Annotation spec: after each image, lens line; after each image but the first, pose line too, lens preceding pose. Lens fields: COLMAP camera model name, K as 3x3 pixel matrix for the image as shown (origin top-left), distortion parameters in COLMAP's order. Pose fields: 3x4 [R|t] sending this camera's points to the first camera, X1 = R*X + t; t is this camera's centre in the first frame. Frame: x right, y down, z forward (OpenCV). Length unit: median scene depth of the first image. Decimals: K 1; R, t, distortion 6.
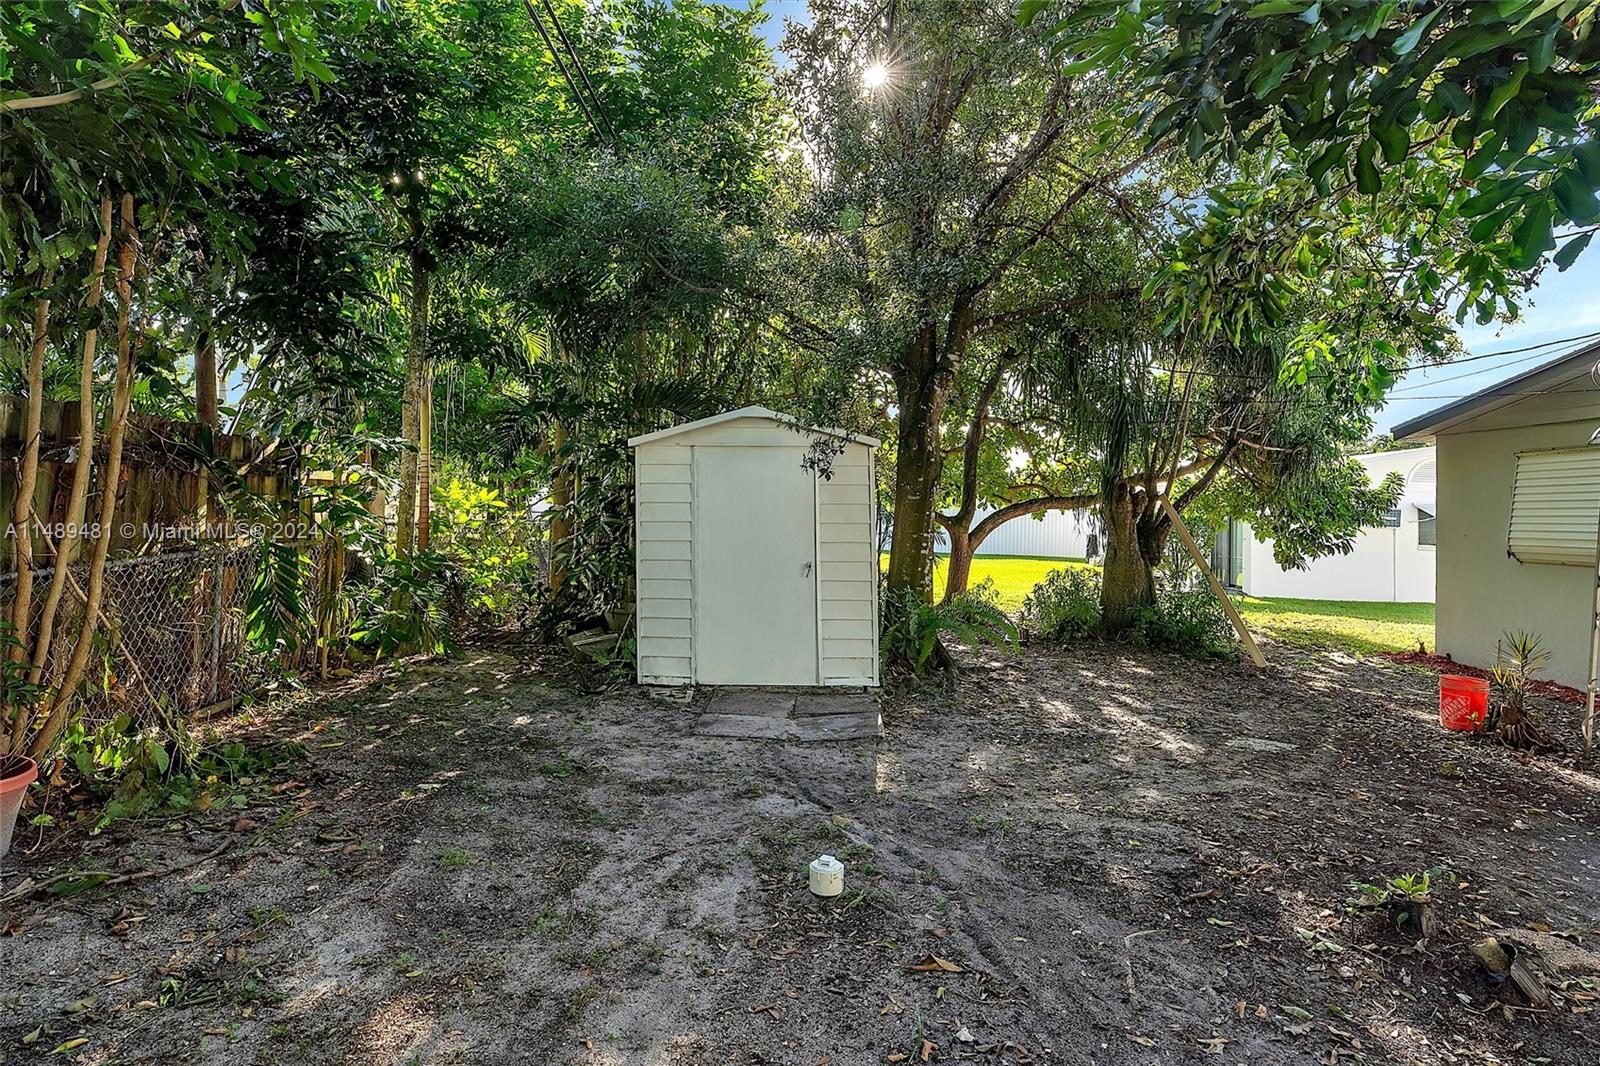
lens RADIAL K [[876.0, 0, 800.0], [0, 876.0, 533.0], [0, 0, 1]] dist [-0.001639, 0.000438]
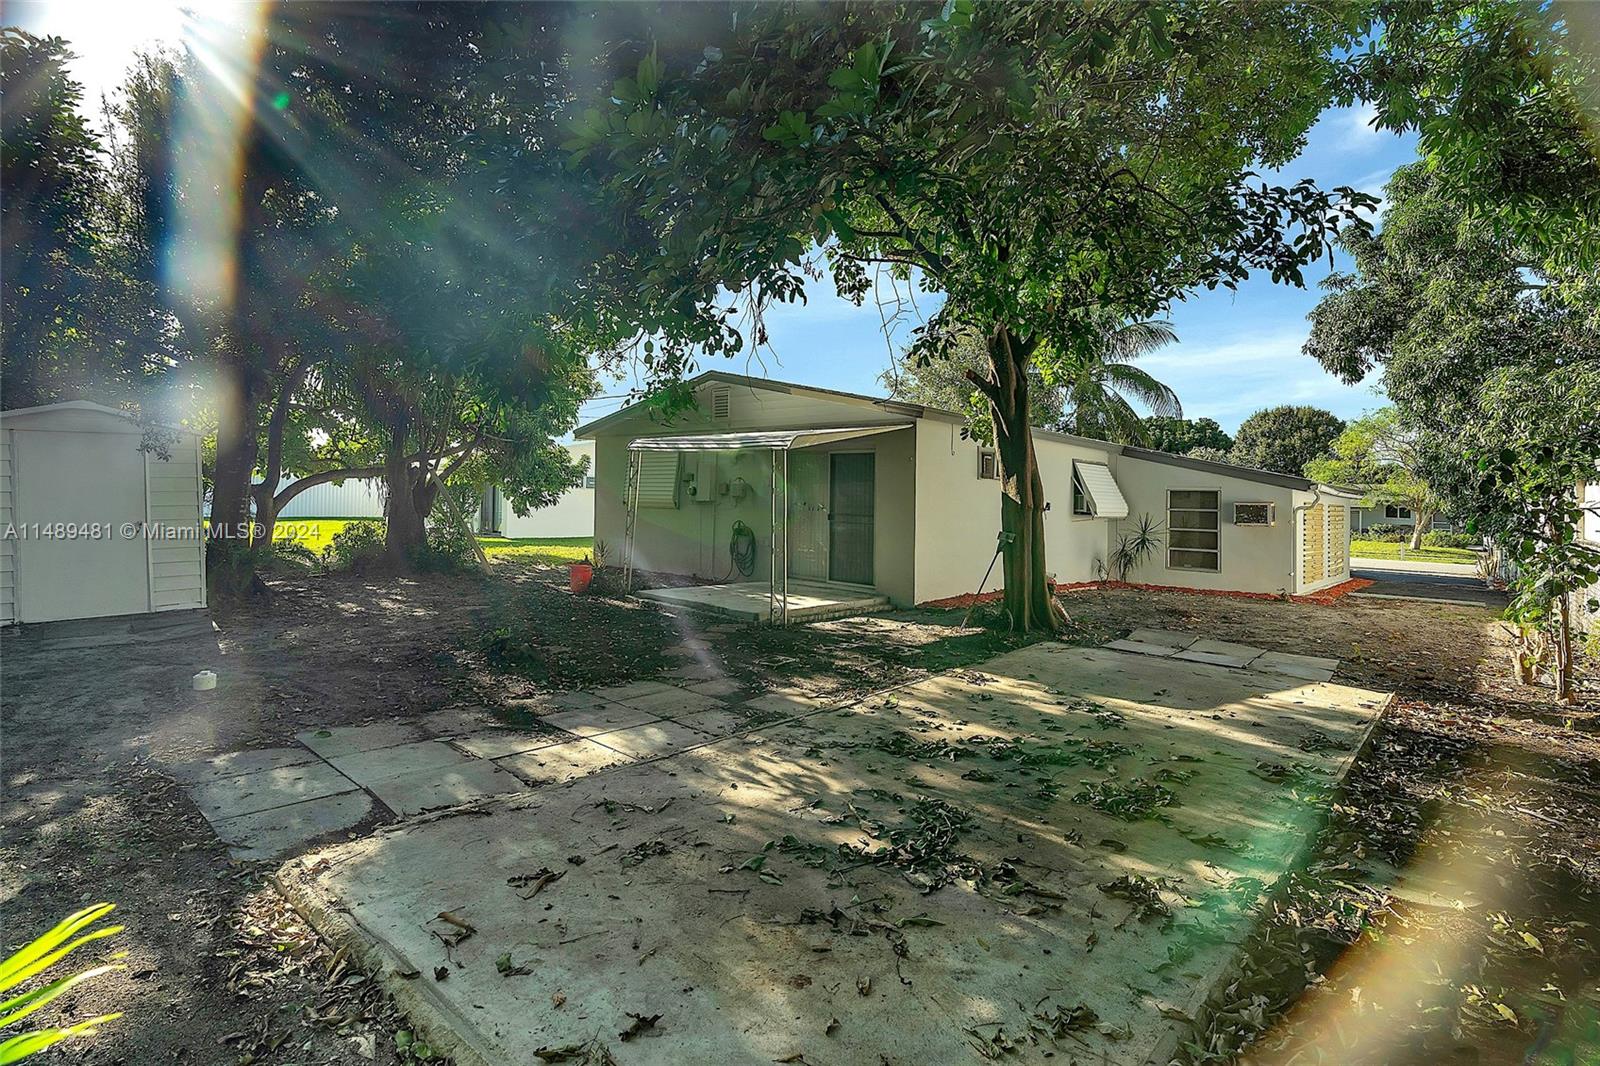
lens RADIAL K [[800.0, 0, 806.3], [0, 800.0, 479.8], [0, 0, 1]] dist [0.014524, -0.000564]
pose [[0.704956, -0.003944, 0.709240, -0.139570], [0.018224, 0.999755, -0.012555, 0.004722], [-0.709017, 0.021776, 0.704855, -0.558346]]
